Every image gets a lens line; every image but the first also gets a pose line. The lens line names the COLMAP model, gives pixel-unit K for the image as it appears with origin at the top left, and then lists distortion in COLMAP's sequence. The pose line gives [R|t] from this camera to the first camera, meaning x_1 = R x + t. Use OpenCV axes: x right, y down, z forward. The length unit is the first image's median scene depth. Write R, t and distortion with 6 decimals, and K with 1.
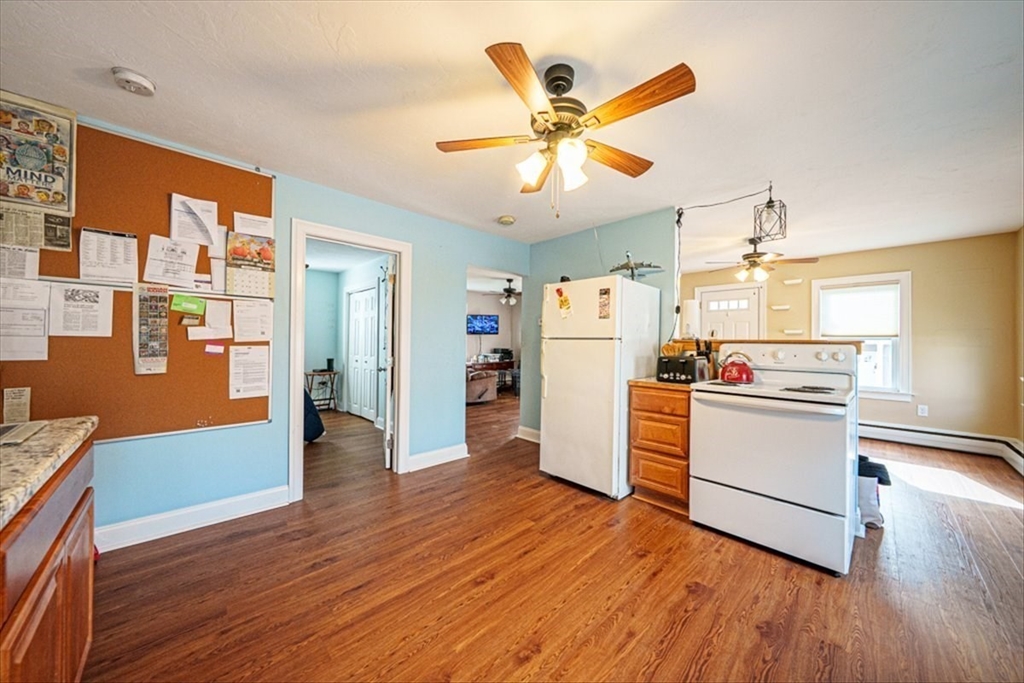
lens RADIAL K [[353.0, 0, 512.0], [0, 353.0, 341.5], [0, 0, 1]] dist [-0.001268, 0.000033]
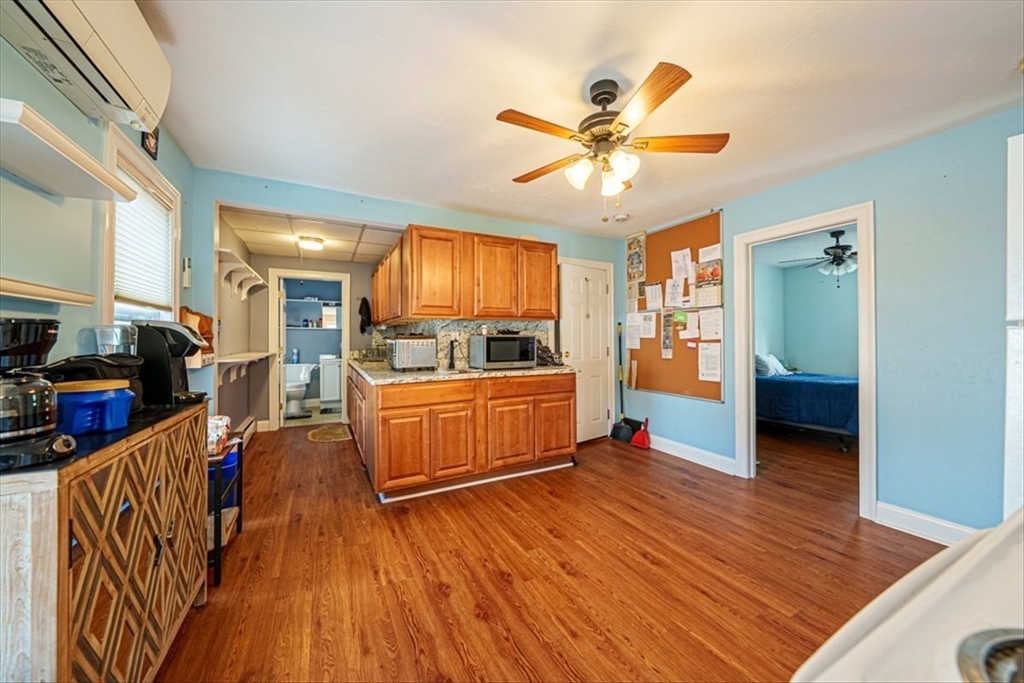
lens RADIAL K [[353.0, 0, 512.0], [0, 353.0, 341.5], [0, 0, 1]] dist [-0.001268, 0.000033]
pose [[-0.271385, -0.002579, -0.962468, 0.878613], [0.002078, 0.999993, -0.003265, 0.010840], [0.962469, -0.002886, -0.271377, 0.726685]]
